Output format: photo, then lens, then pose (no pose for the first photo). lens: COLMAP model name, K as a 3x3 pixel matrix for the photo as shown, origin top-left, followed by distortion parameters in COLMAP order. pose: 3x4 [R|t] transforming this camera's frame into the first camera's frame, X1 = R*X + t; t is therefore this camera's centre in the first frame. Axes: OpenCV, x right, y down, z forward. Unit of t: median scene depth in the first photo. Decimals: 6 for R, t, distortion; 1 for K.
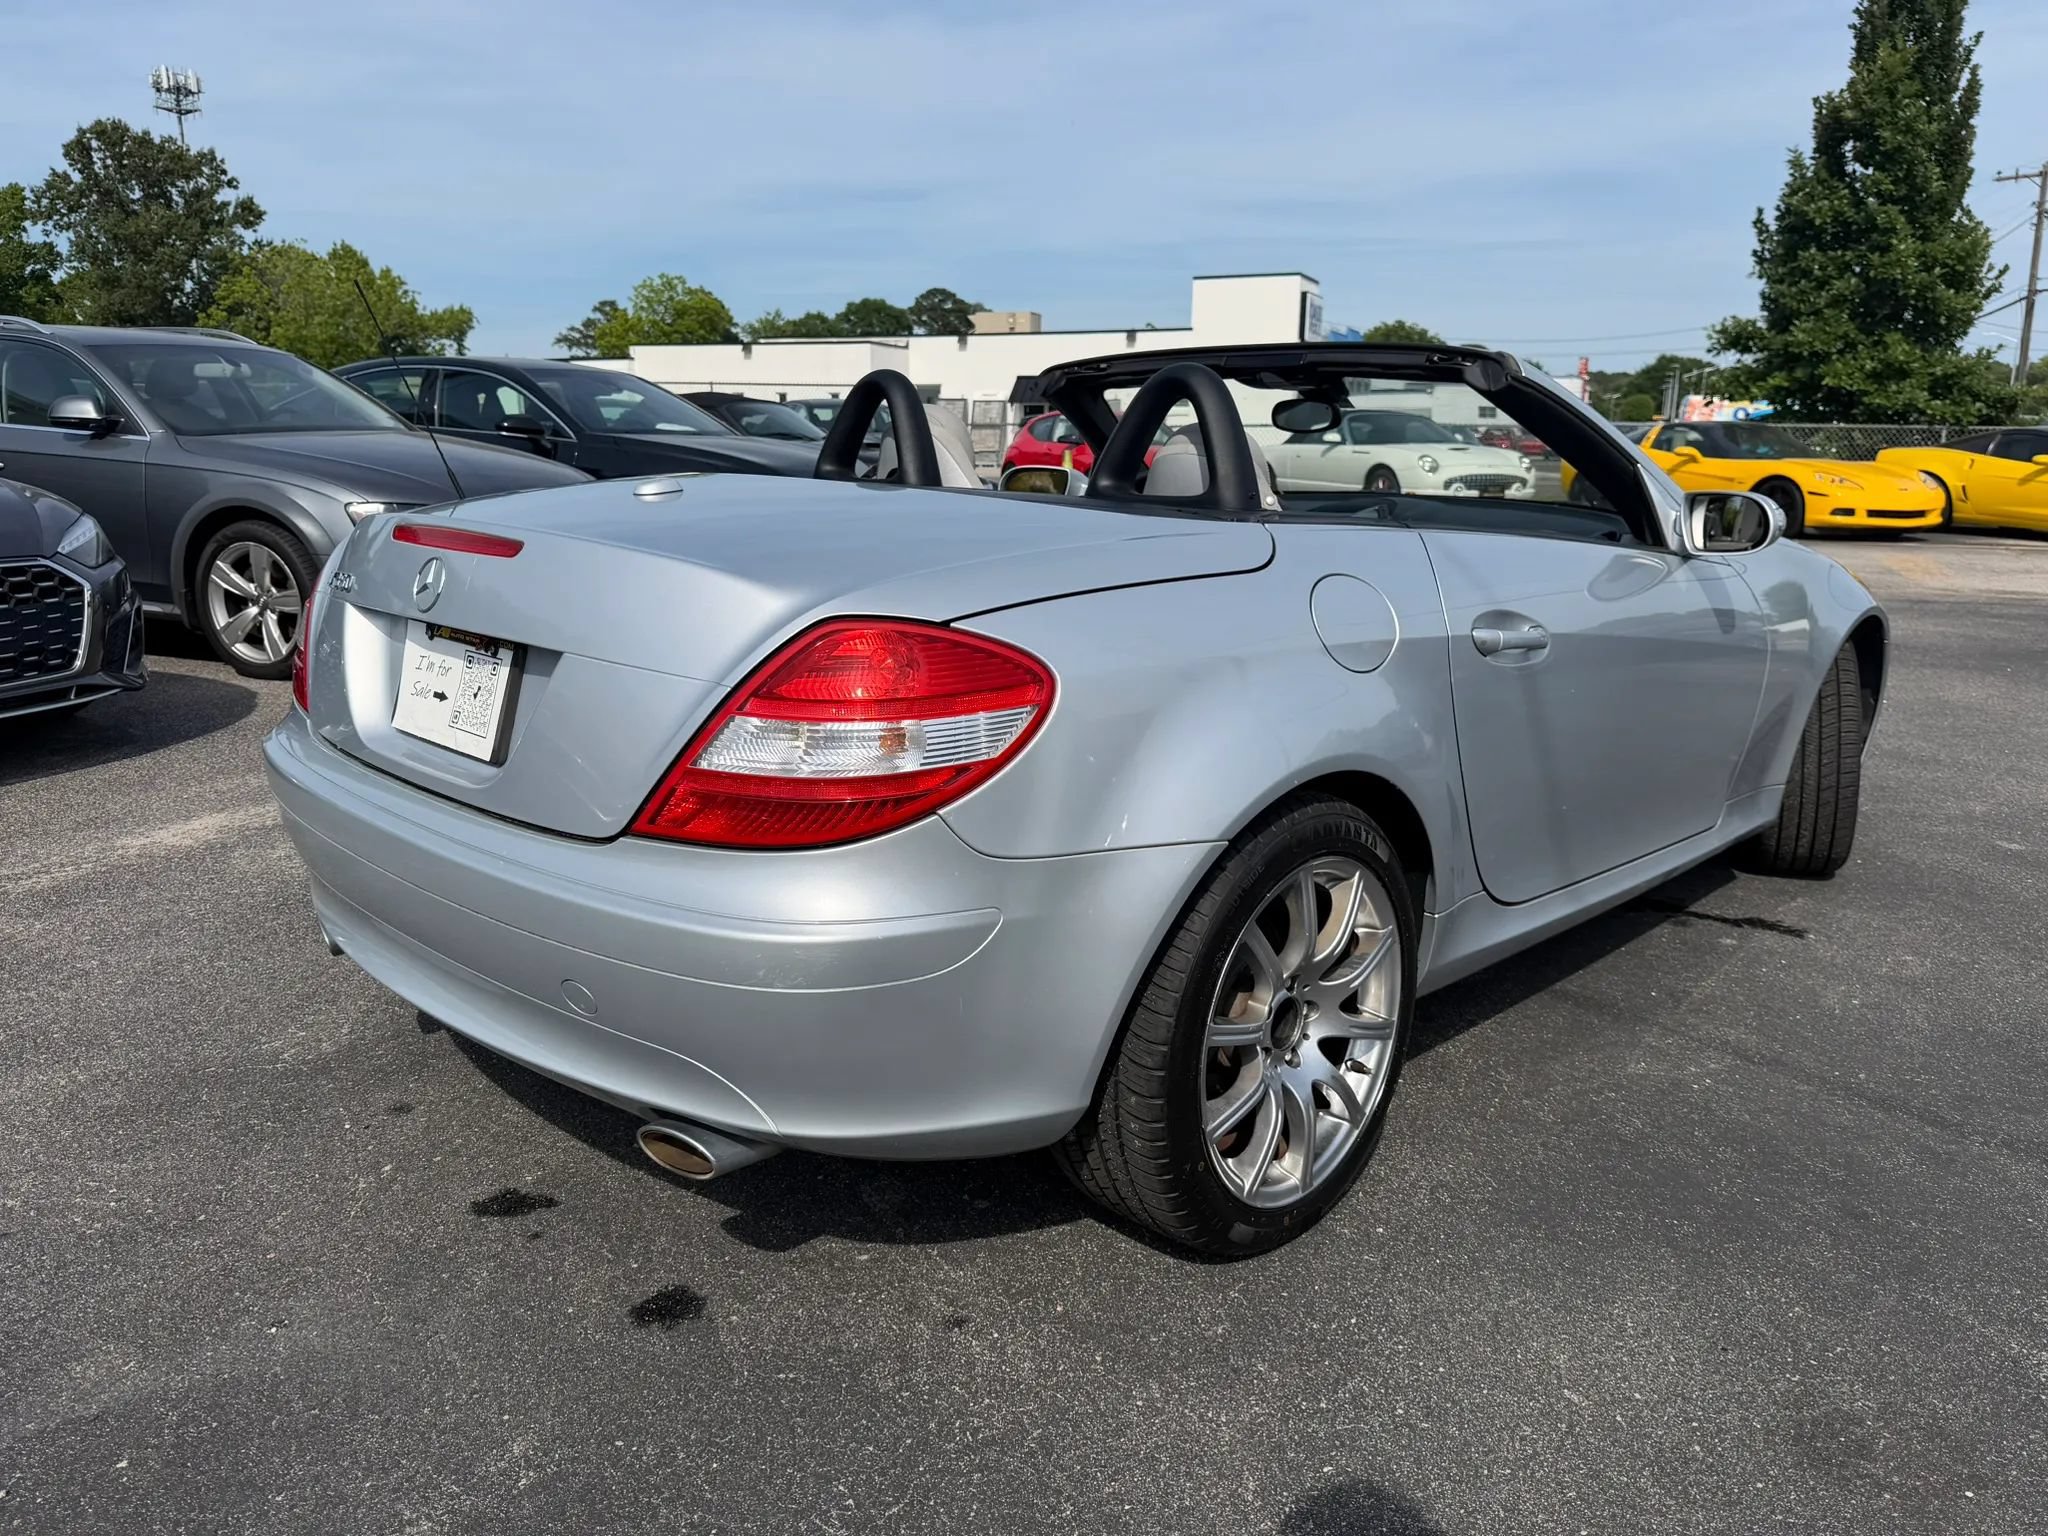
lens RADIAL K [[1514.8, 0, 1025.4], [0, 1514.8, 734.4], [0, 0, 1]] dist [0.000718, -0.006568]
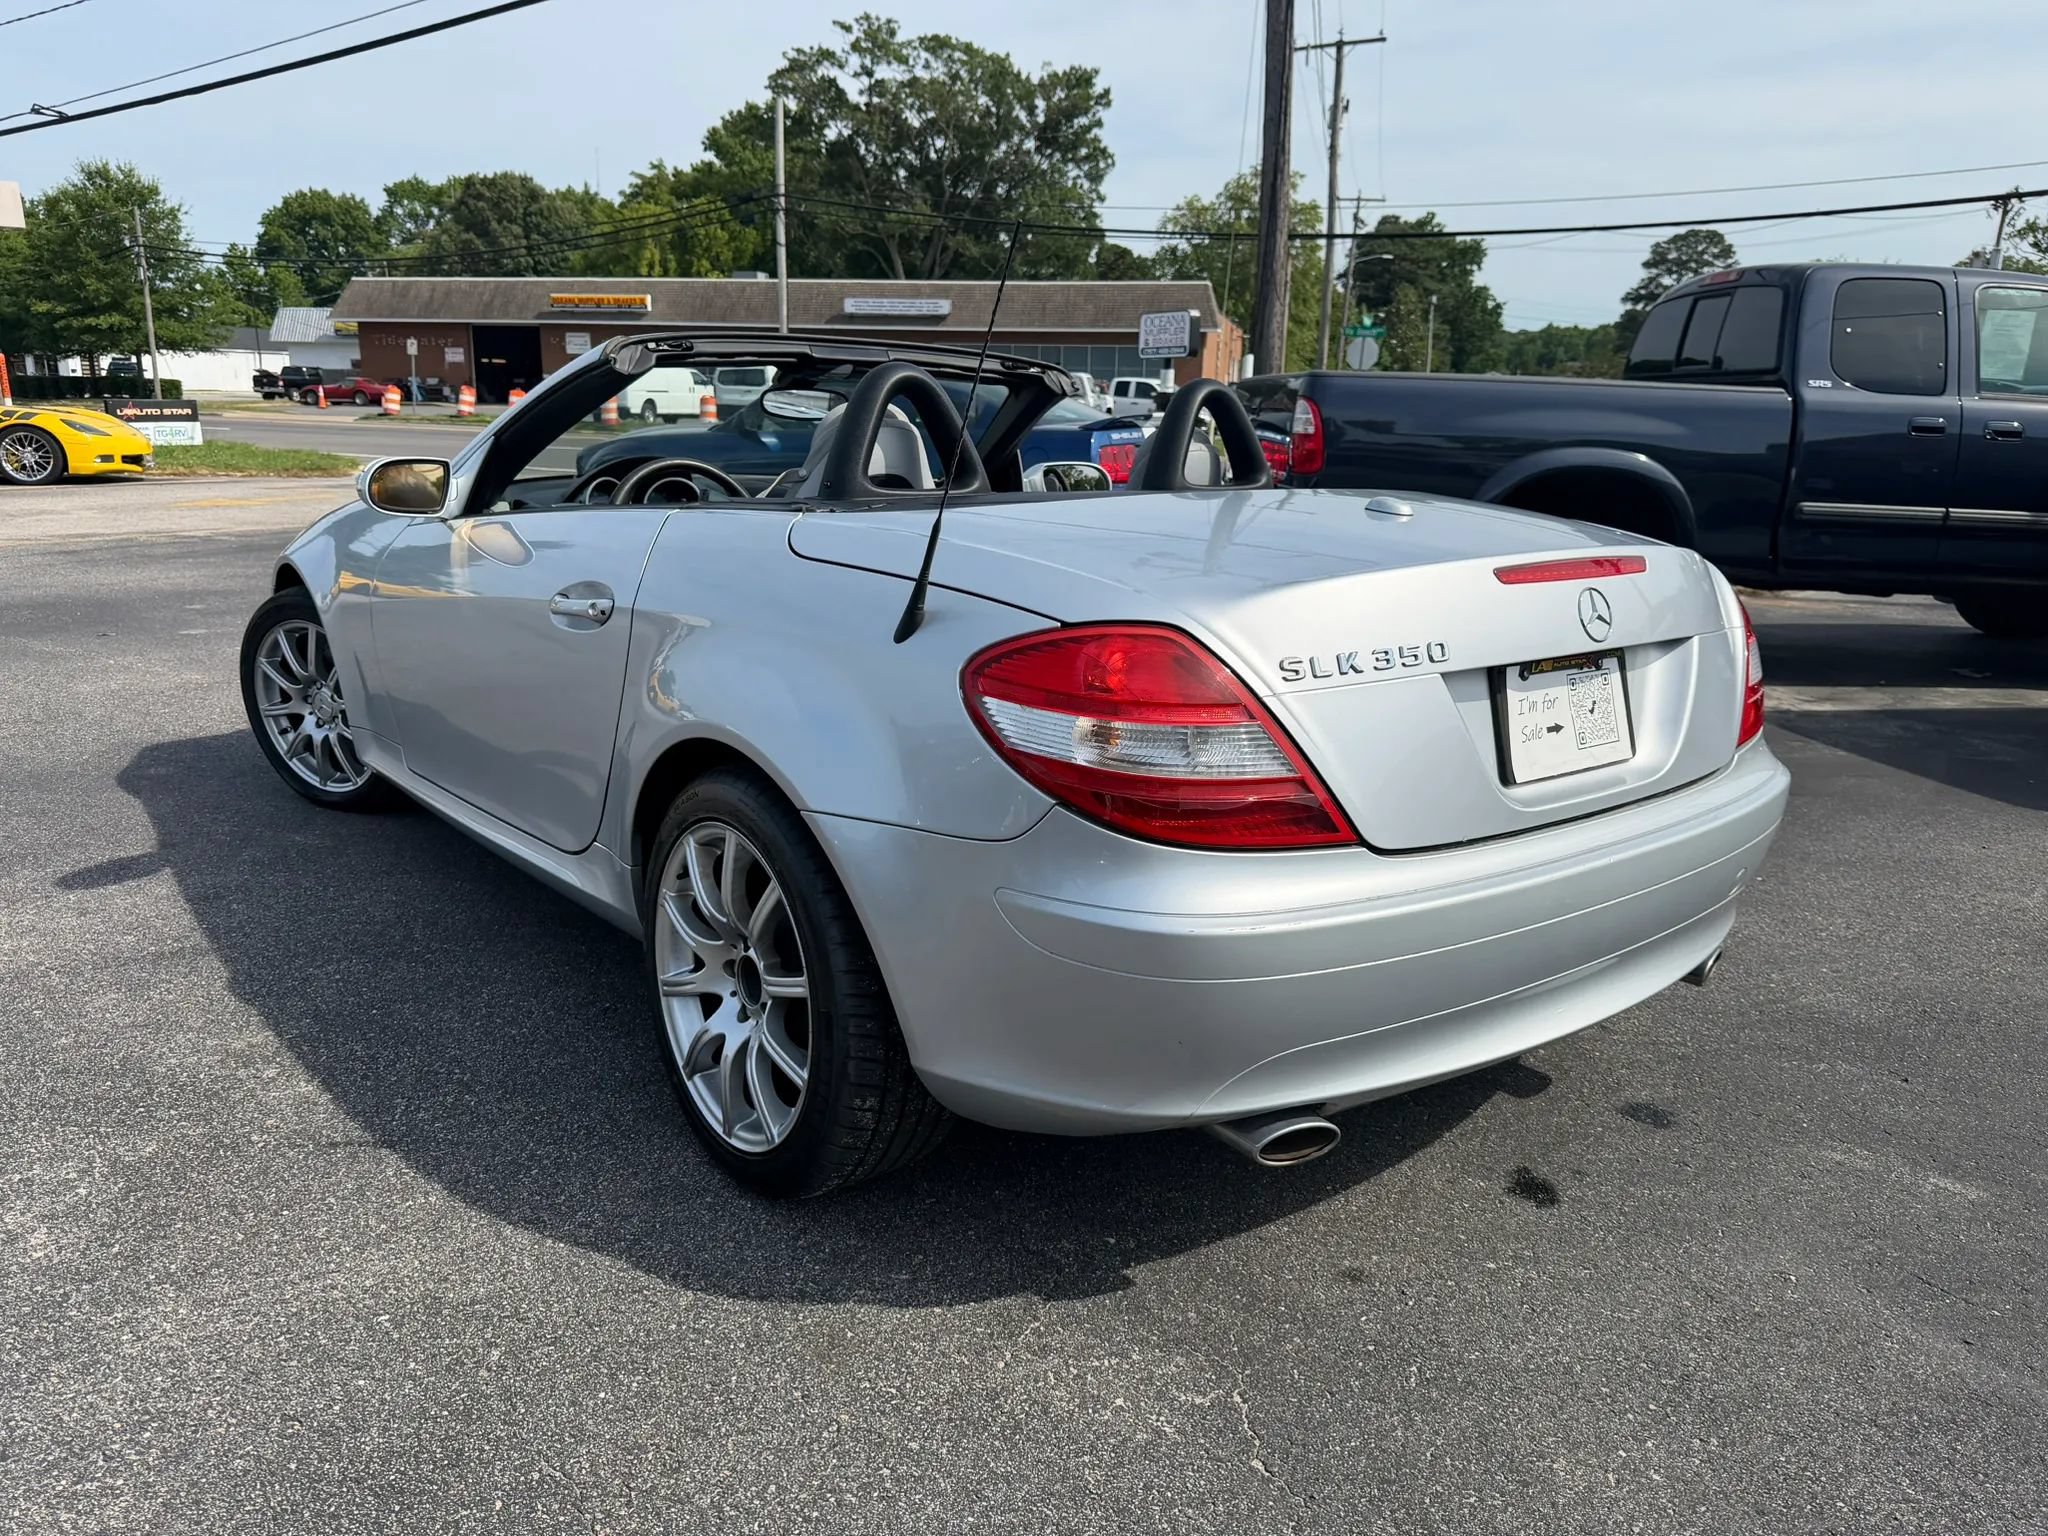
lens RADIAL K [[1487.6, 0, 1024.0], [0, 1487.6, 768.0], [0, 0, 1]] dist [-0.002642, 0.000448]
pose [[0.096061, -0.245421, 0.964646, -0.467101], [0.171277, 0.958748, 0.226864, -0.095954], [-0.980529, 0.143429, 0.134133, 0.418221]]
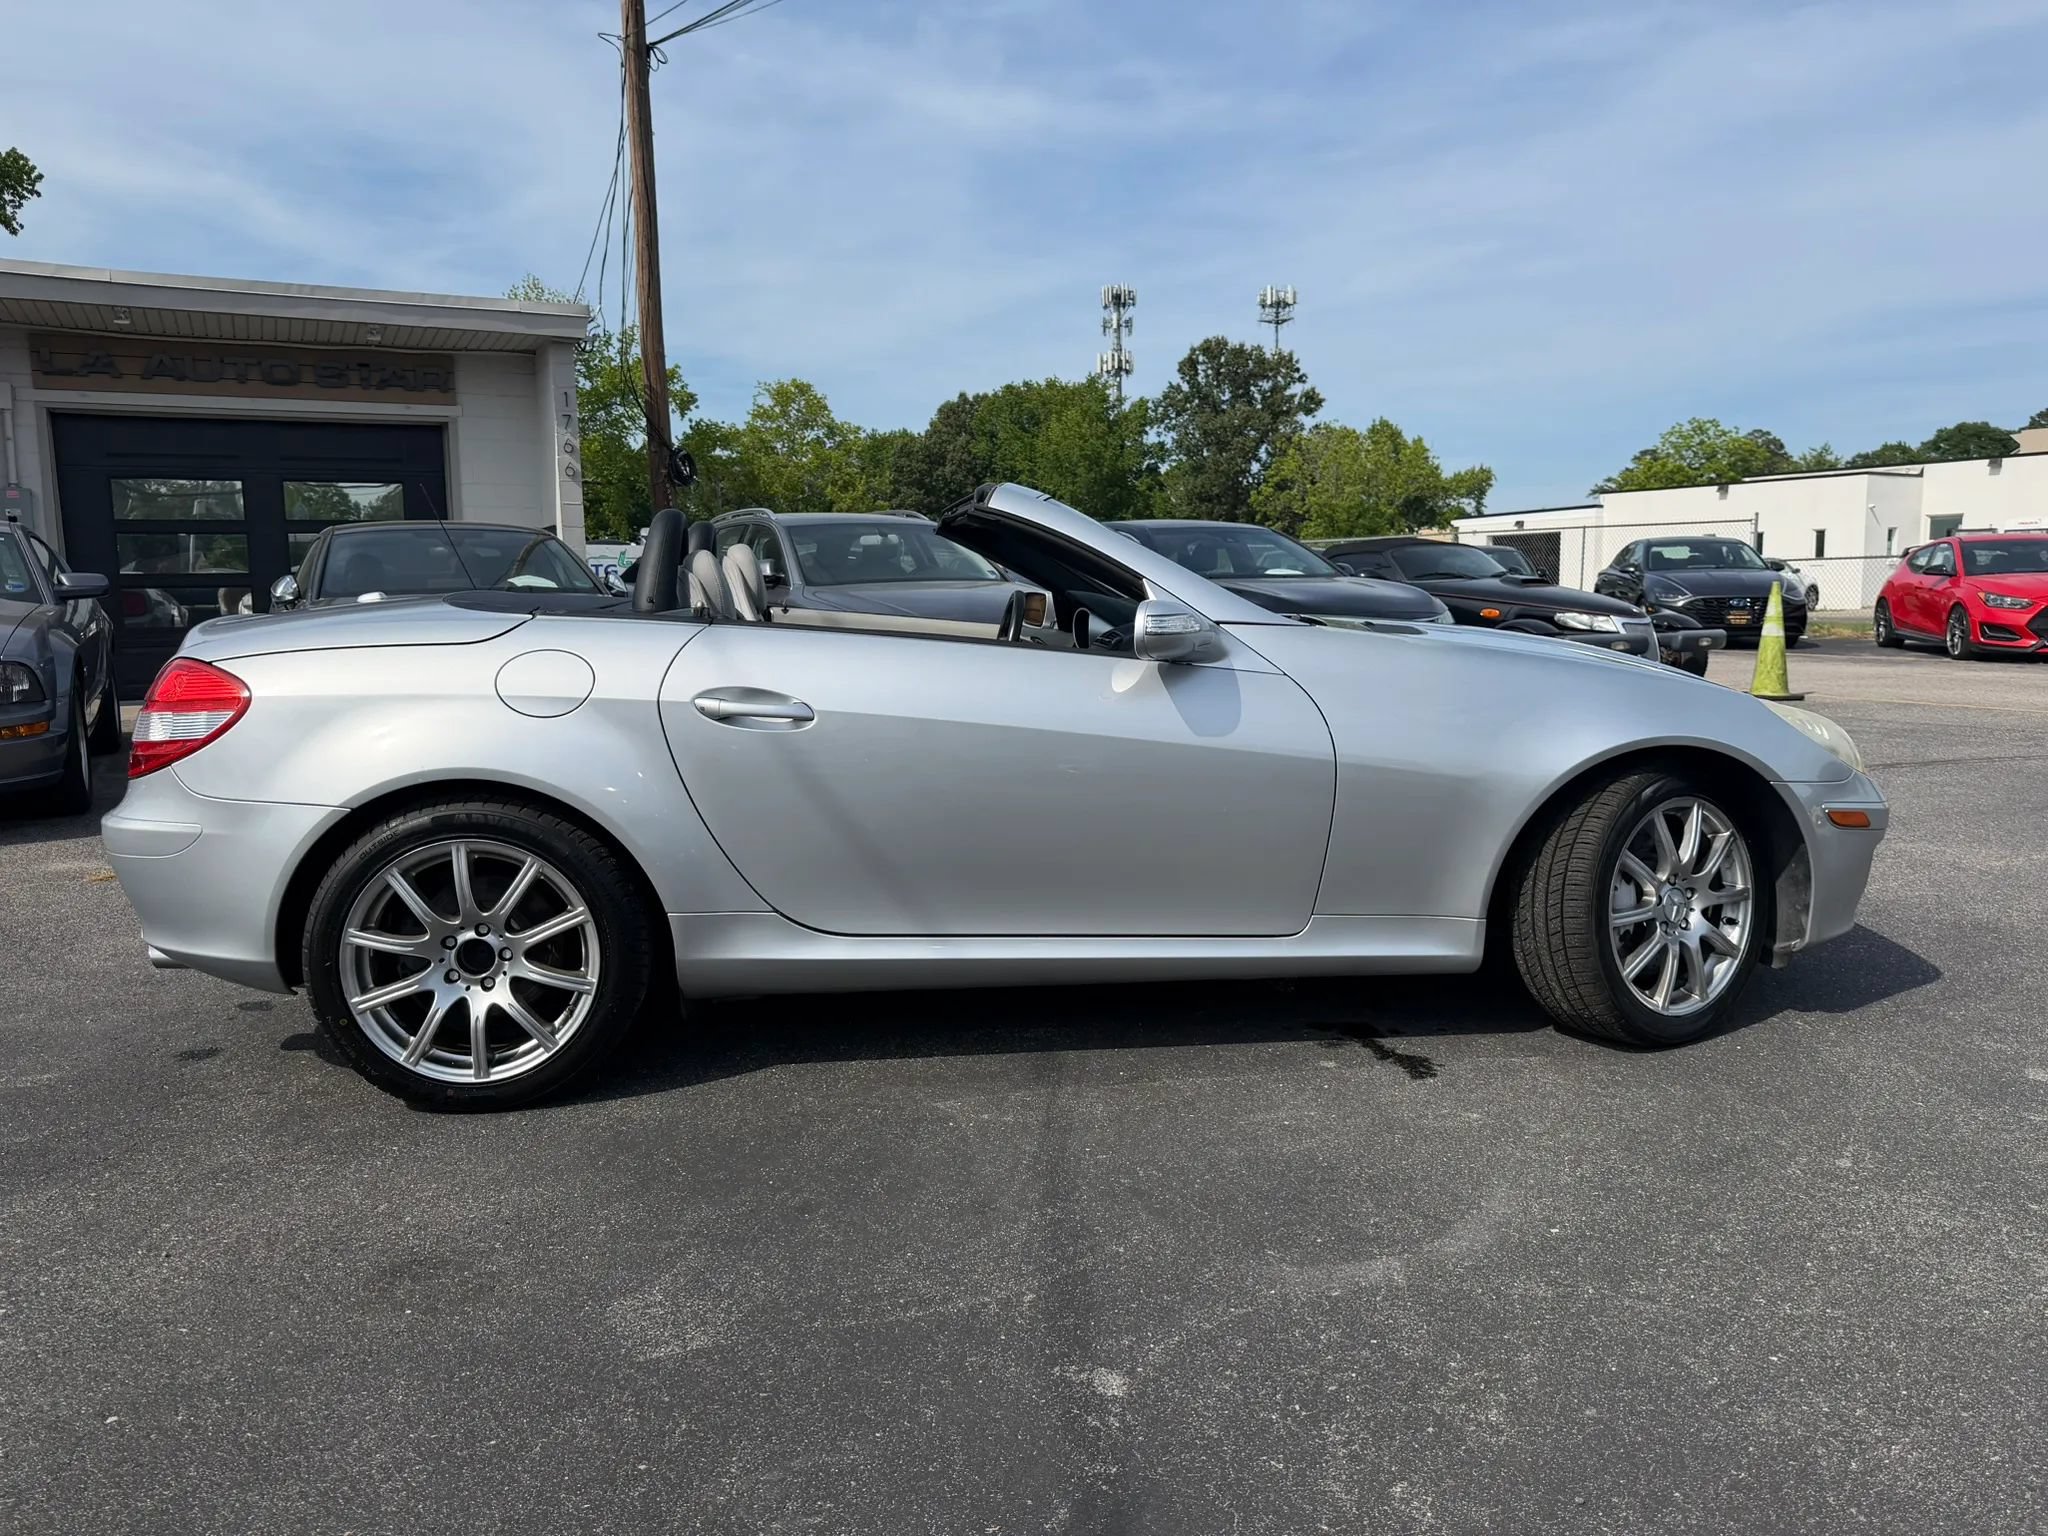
lens RADIAL K [[1487.6, 0, 1024.0], [0, 1487.6, 768.0], [0, 0, 1]] dist [-0.002642, 0.000448]
pose [[0.781993, 0.048229, -0.621418, 0.475318], [-0.094116, 0.994707, -0.041235, 0.006804], [0.616140, 0.090731, 0.782393, 0.063795]]
